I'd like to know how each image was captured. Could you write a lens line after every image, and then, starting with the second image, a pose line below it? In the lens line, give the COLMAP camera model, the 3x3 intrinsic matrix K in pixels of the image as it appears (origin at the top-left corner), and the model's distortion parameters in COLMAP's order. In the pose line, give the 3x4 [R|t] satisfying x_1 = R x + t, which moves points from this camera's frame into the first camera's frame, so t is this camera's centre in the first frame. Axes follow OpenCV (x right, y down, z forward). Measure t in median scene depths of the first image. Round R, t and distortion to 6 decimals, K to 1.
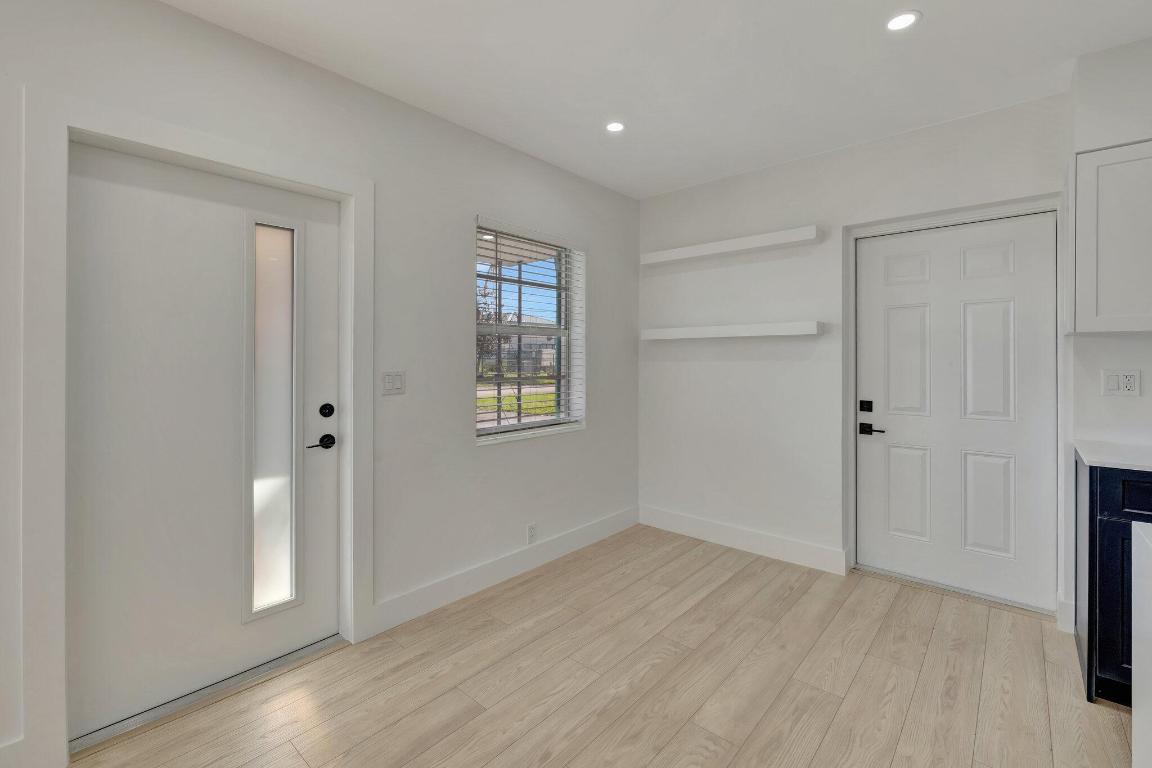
lens RADIAL K [[503.0, 0, 584.2], [0, 503.0, 361.7], [0, 0, 1]] dist [0.001612, 0.000077]
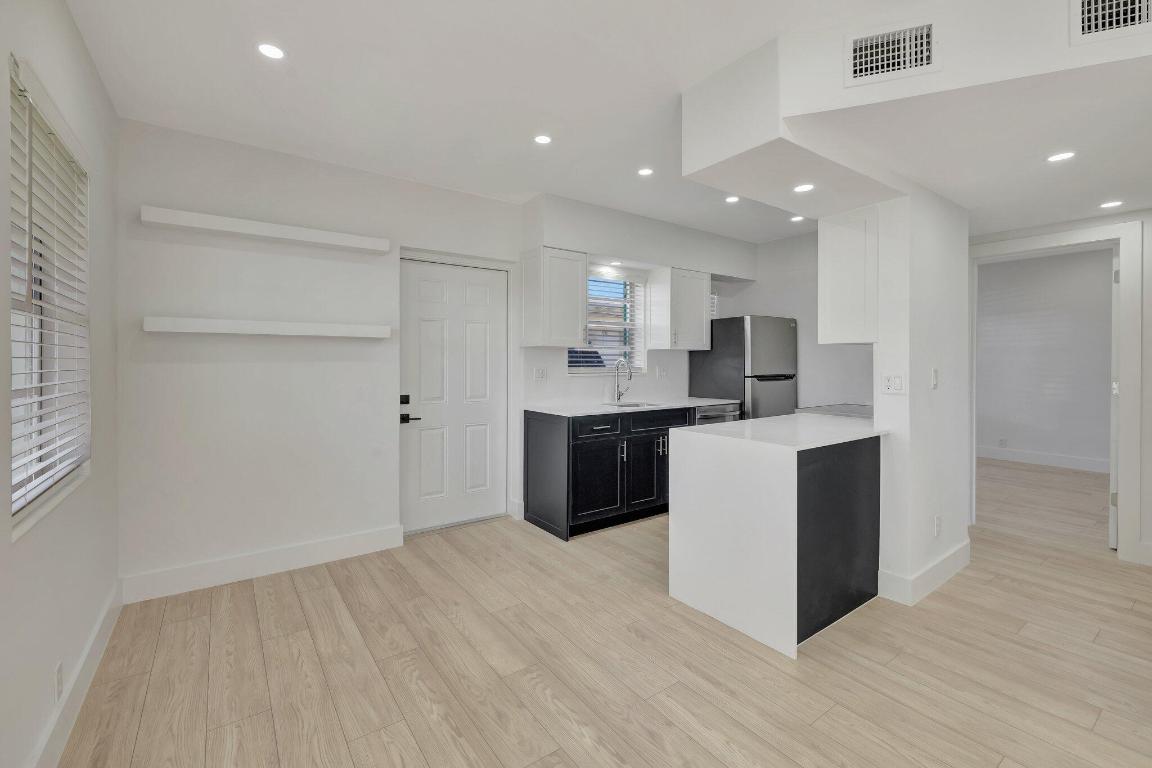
lens RADIAL K [[486.7, 0, 576.4], [0, 486.7, 366.7], [0, 0, 1]] dist [0.001549, 0.000101]
pose [[0.230776, -0.010459, 0.972951, -0.533948], [-0.000930, 0.999939, 0.010970, -0.003963], [-0.973006, -0.003436, 0.230752, 0.378294]]
